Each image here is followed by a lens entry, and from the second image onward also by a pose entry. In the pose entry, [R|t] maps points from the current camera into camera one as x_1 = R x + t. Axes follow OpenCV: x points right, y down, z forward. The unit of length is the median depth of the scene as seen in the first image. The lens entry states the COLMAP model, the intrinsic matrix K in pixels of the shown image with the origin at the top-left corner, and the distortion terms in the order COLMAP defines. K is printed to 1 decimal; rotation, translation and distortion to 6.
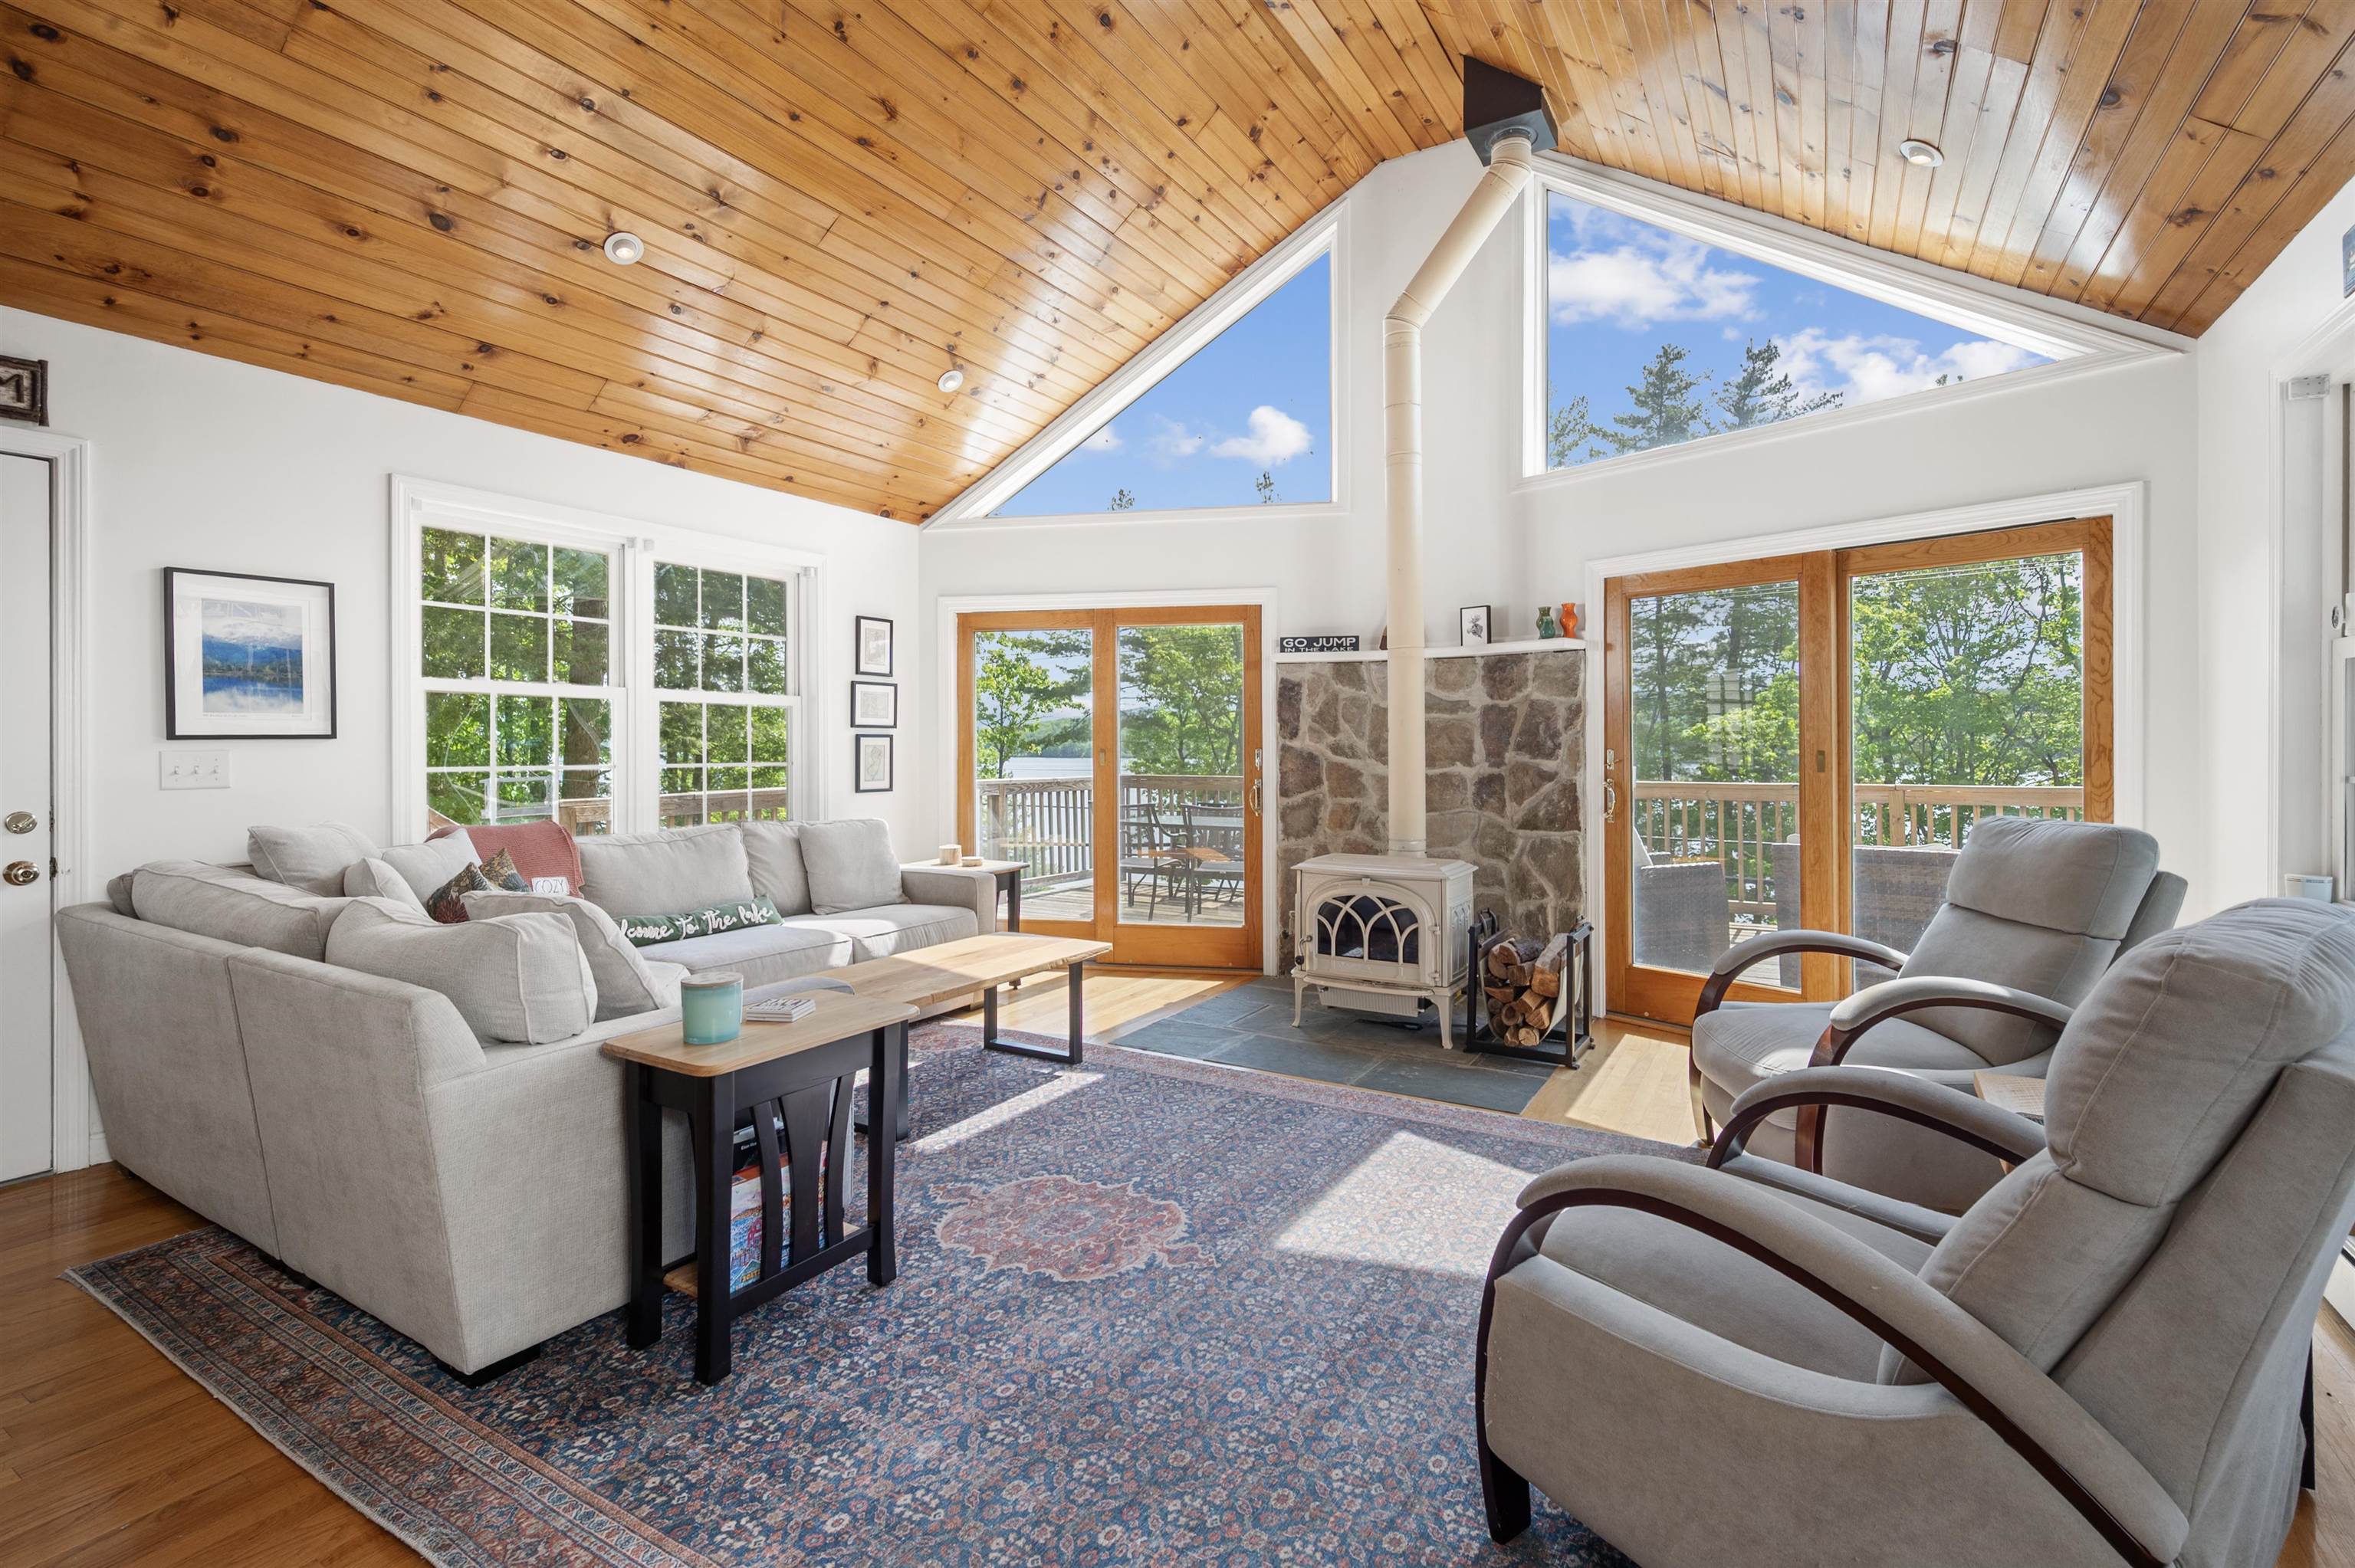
lens RADIAL K [[1054.4, 0, 1170.9], [0, 1054.4, 740.9], [0, 0, 1]] dist [0.002614, -0.001112]
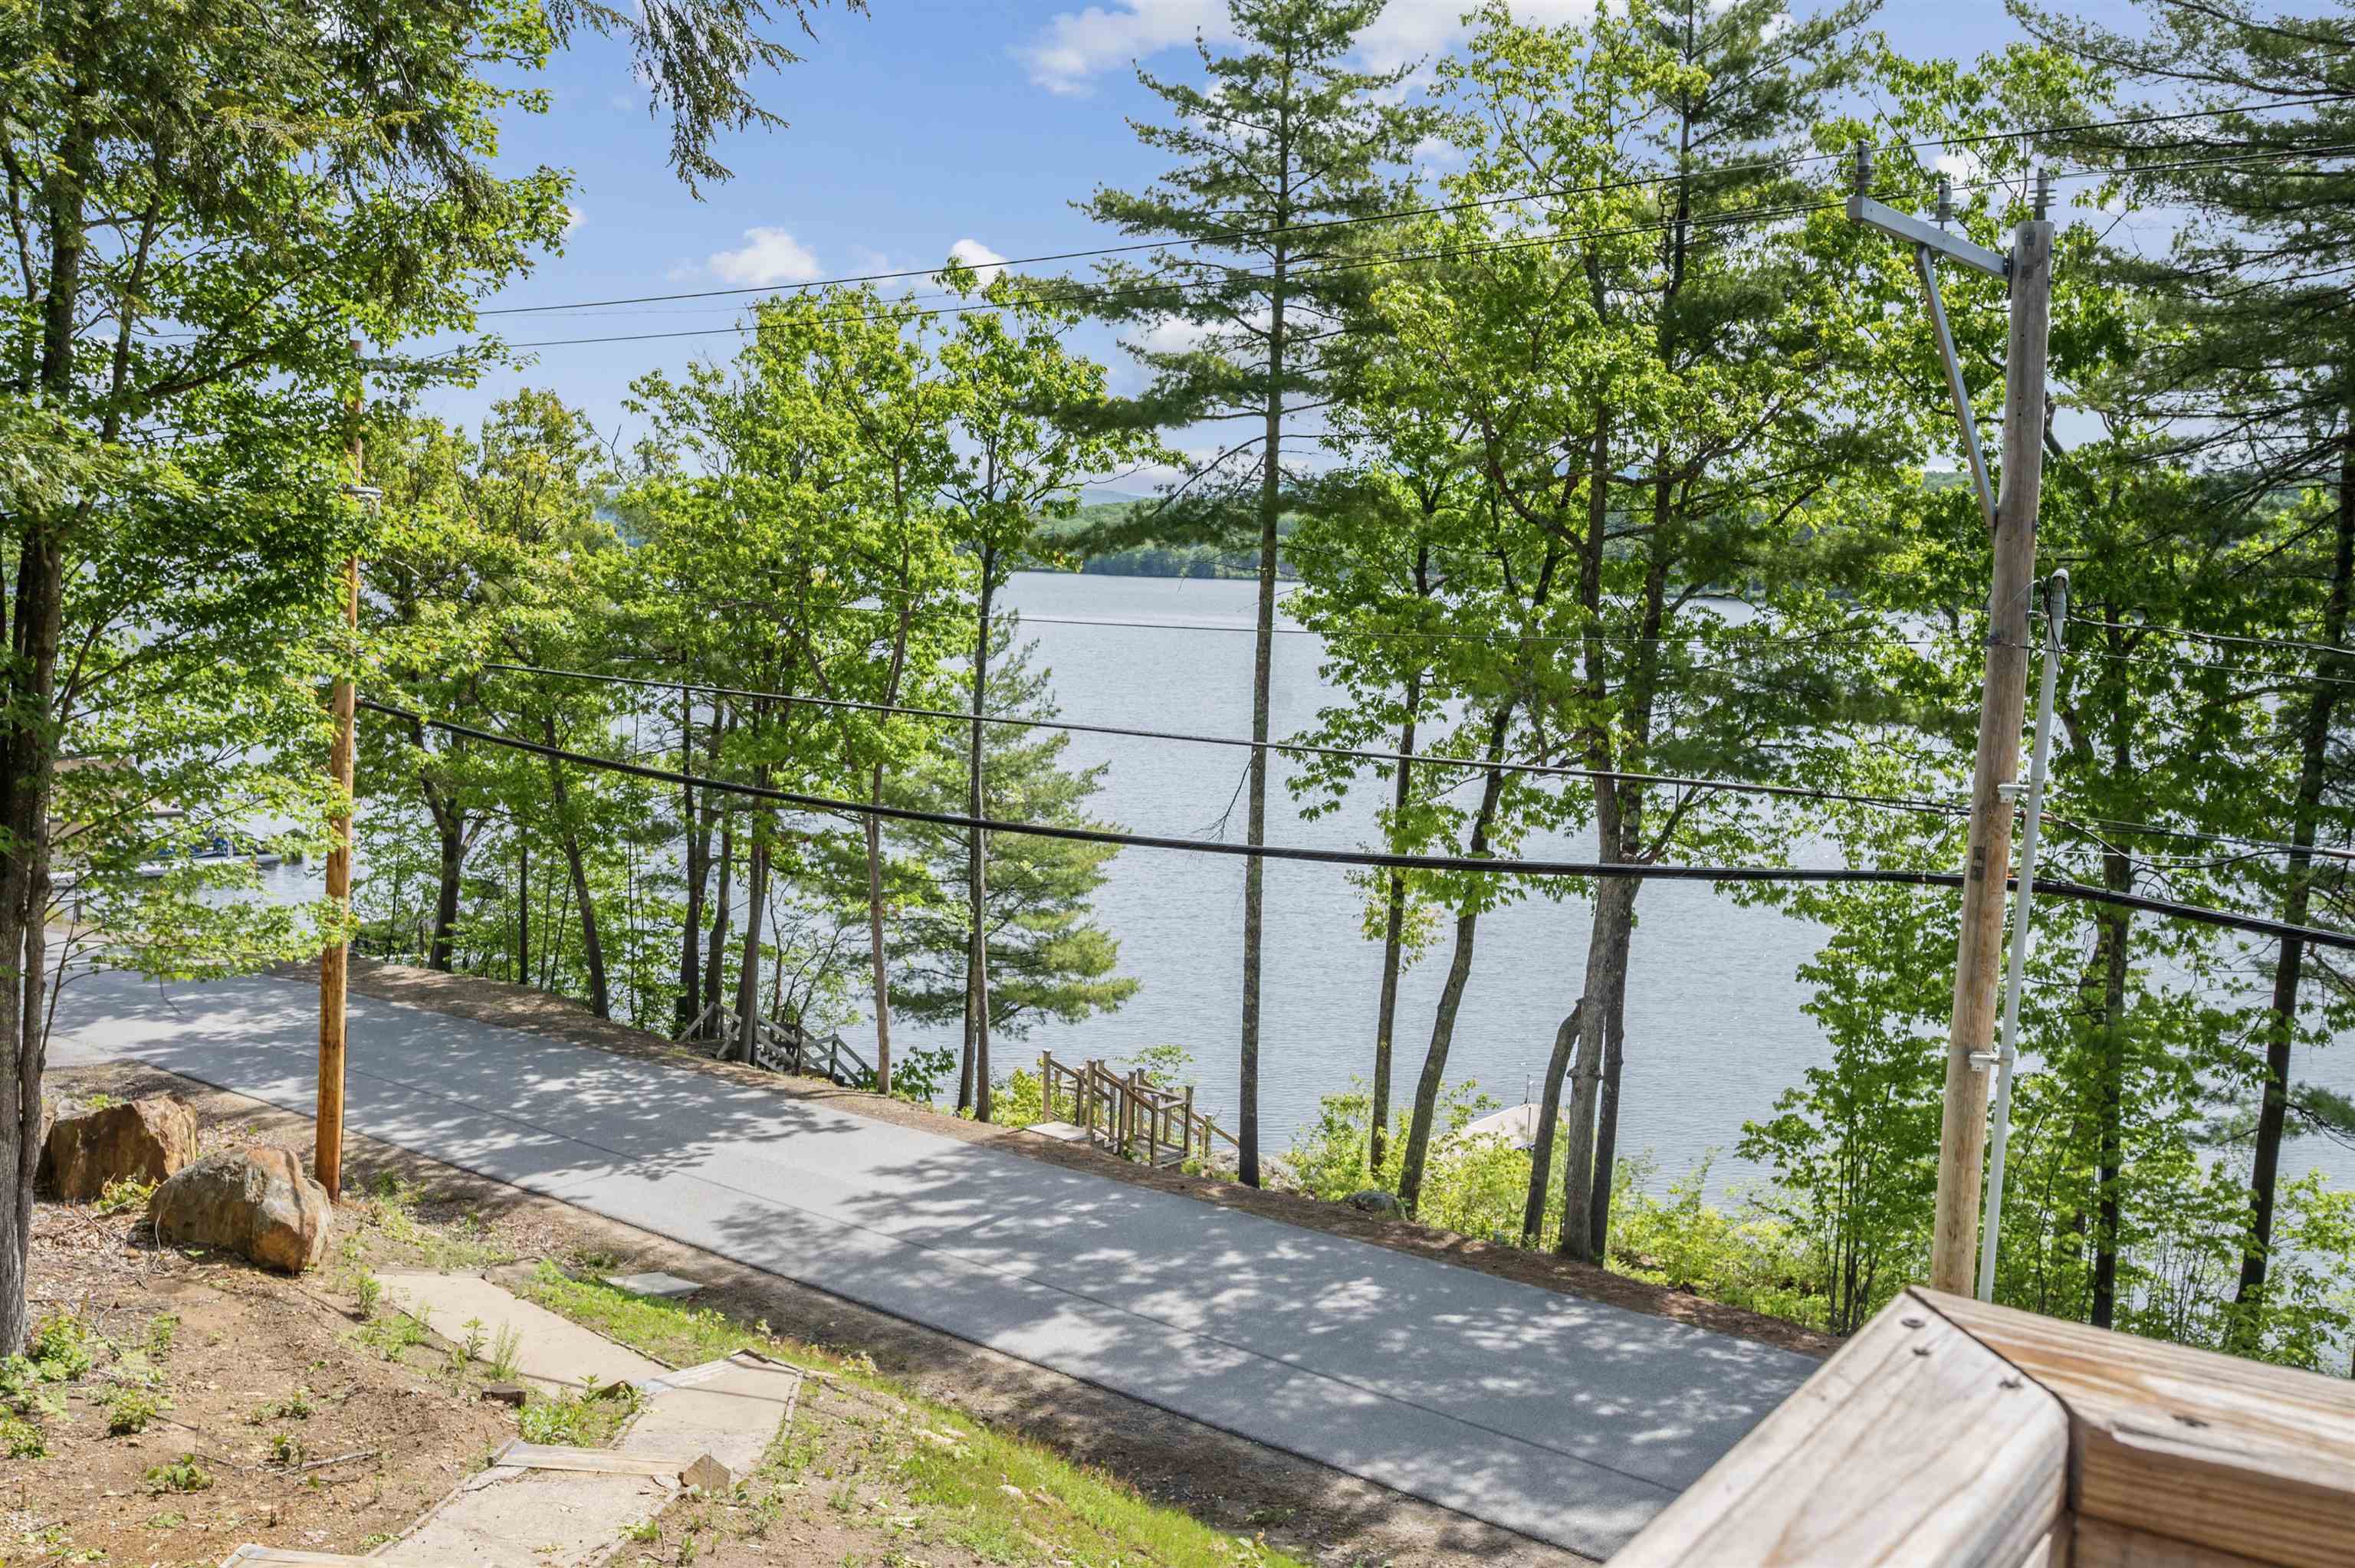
lens RADIAL K [[2124.5, 0, 1169.7], [0, 2124.5, 789.5], [0, 0, 1]] dist [0.008447, 0.001970]
pose [[0.995497, 0.038114, -0.086797, -0.168975], [-0.027930, 0.992897, 0.115656, -0.002240], [0.090589, -0.112711, 0.989490, 2.175317]]
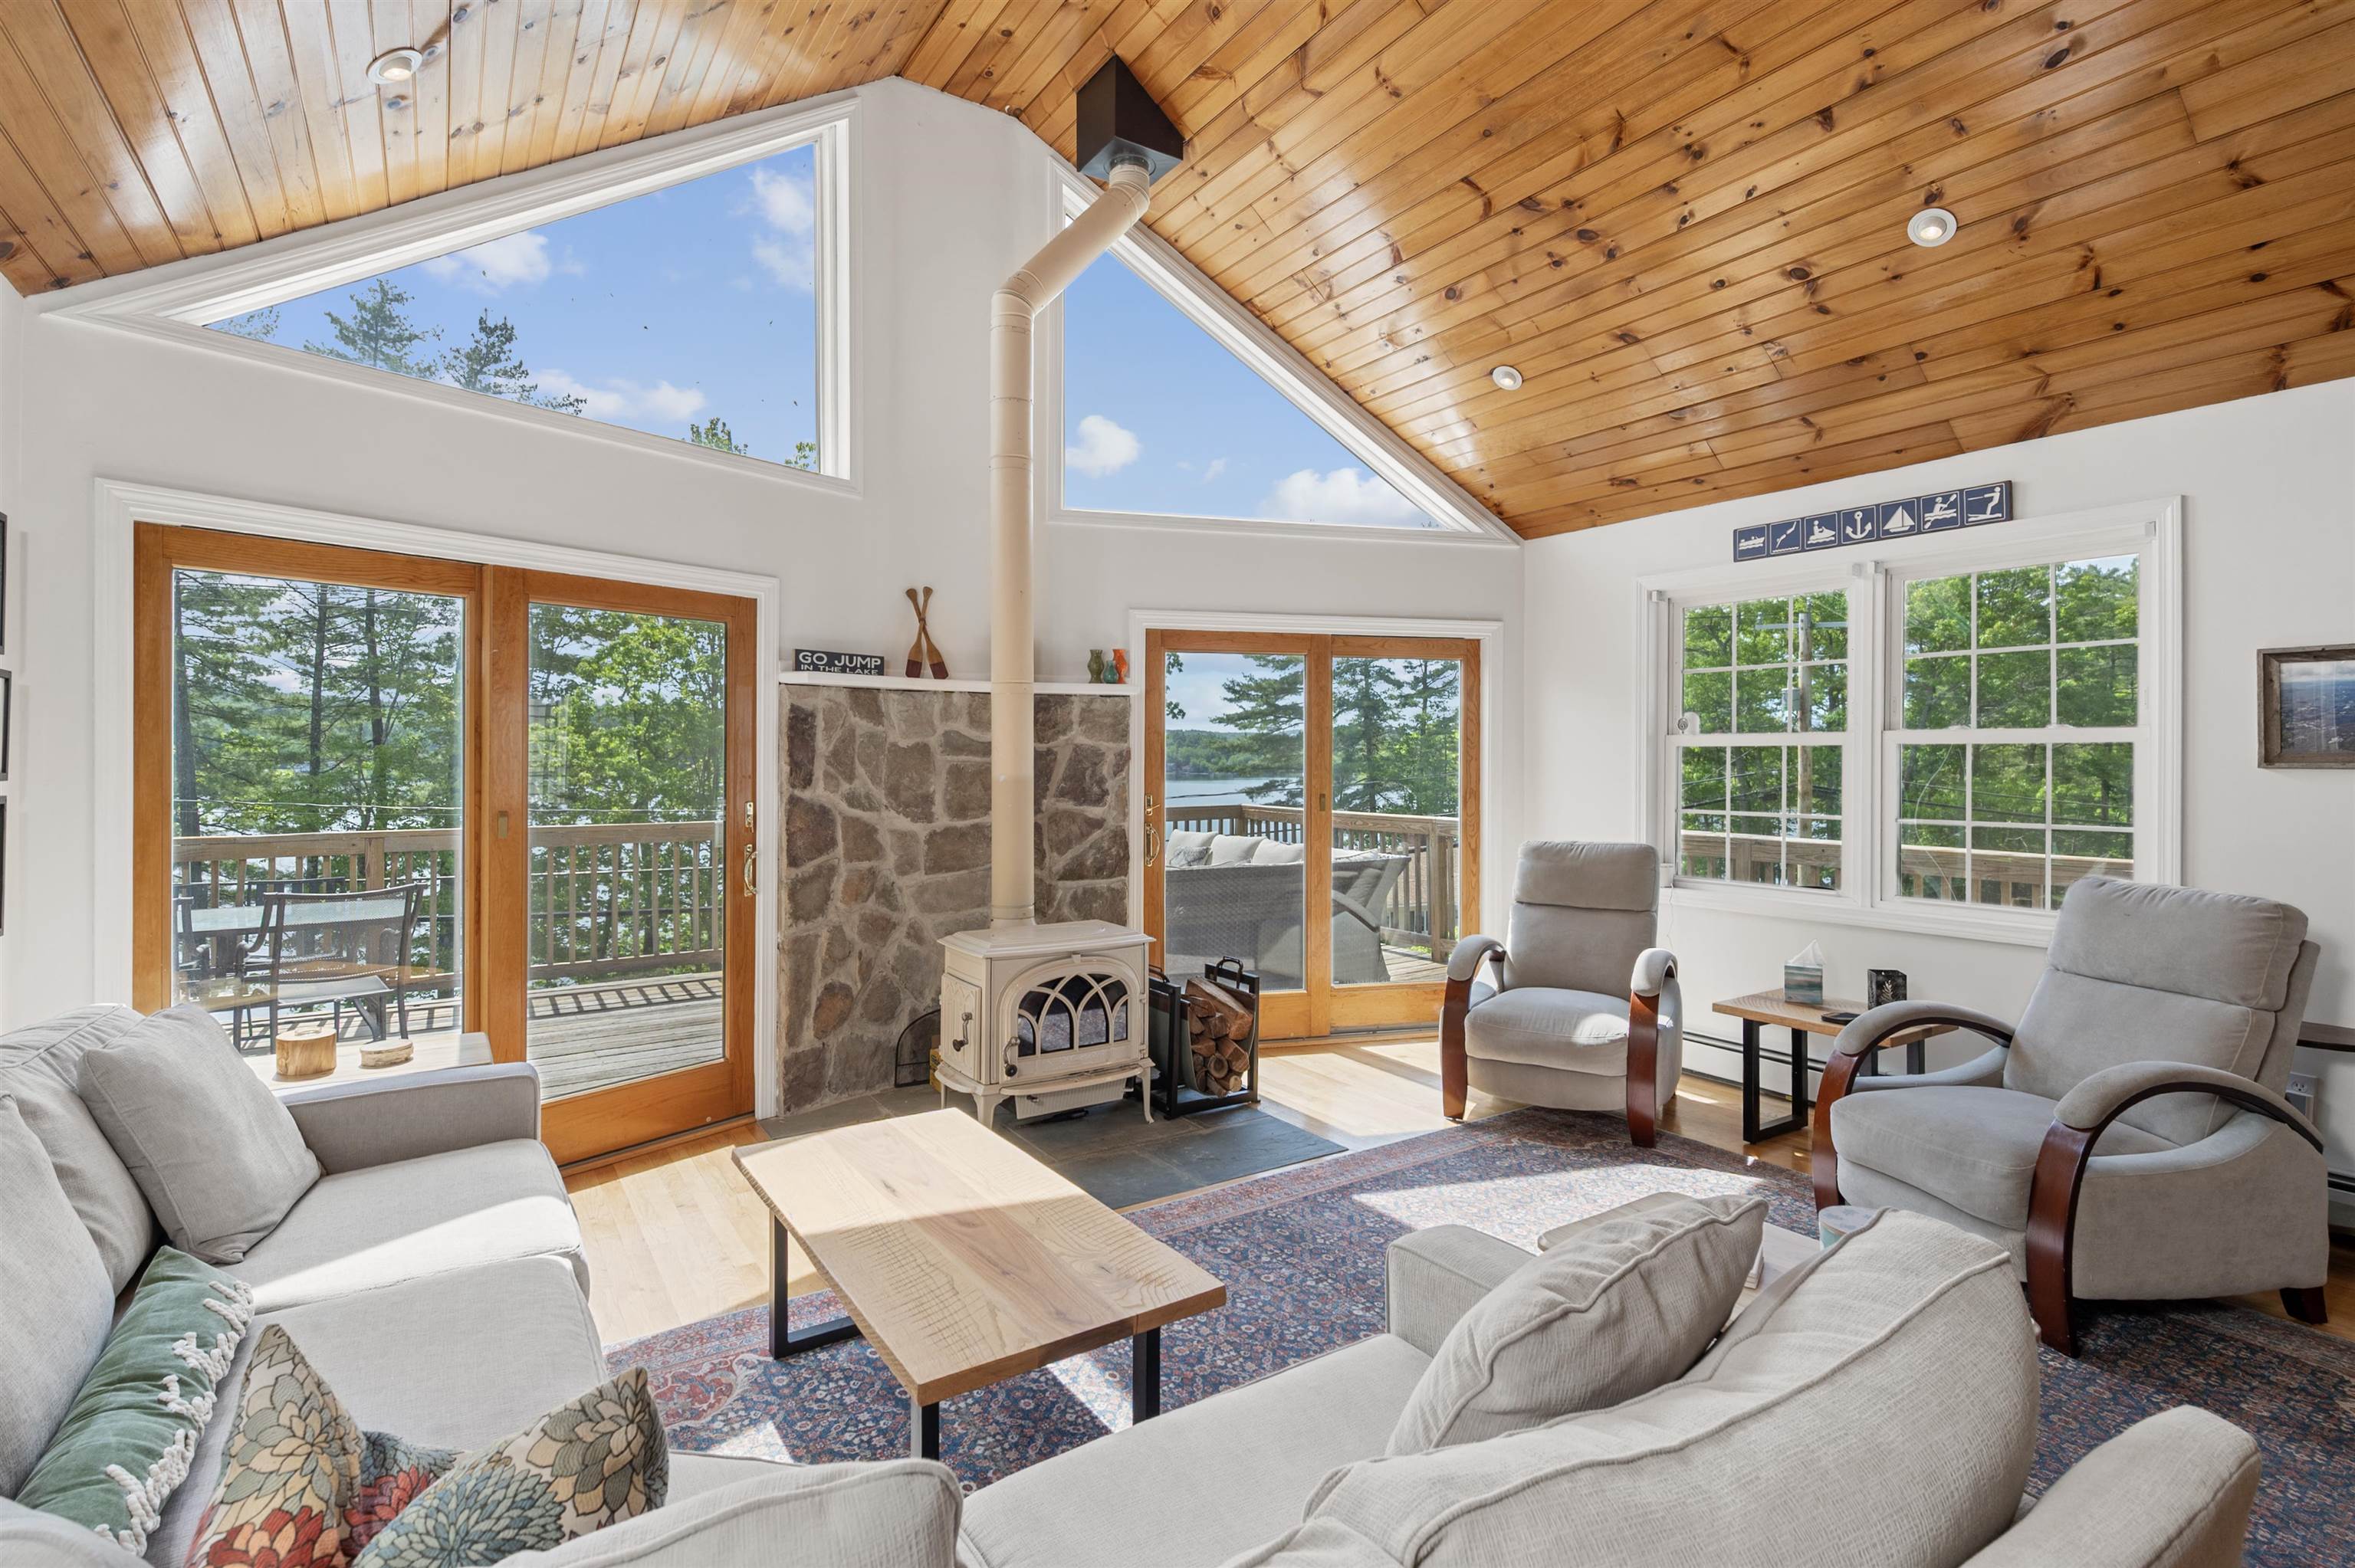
lens RADIAL K [[1128.3, 0, 1192.9], [0, 1128.3, 753.3], [0, 0, 1]] dist [-0.004171, 0.003461]
pose [[0.428442, 0.005816, 0.903550, -0.546736], [-0.004491, 0.999981, -0.004307, -0.027008], [-0.903558, -0.002213, 0.428460, 0.474354]]
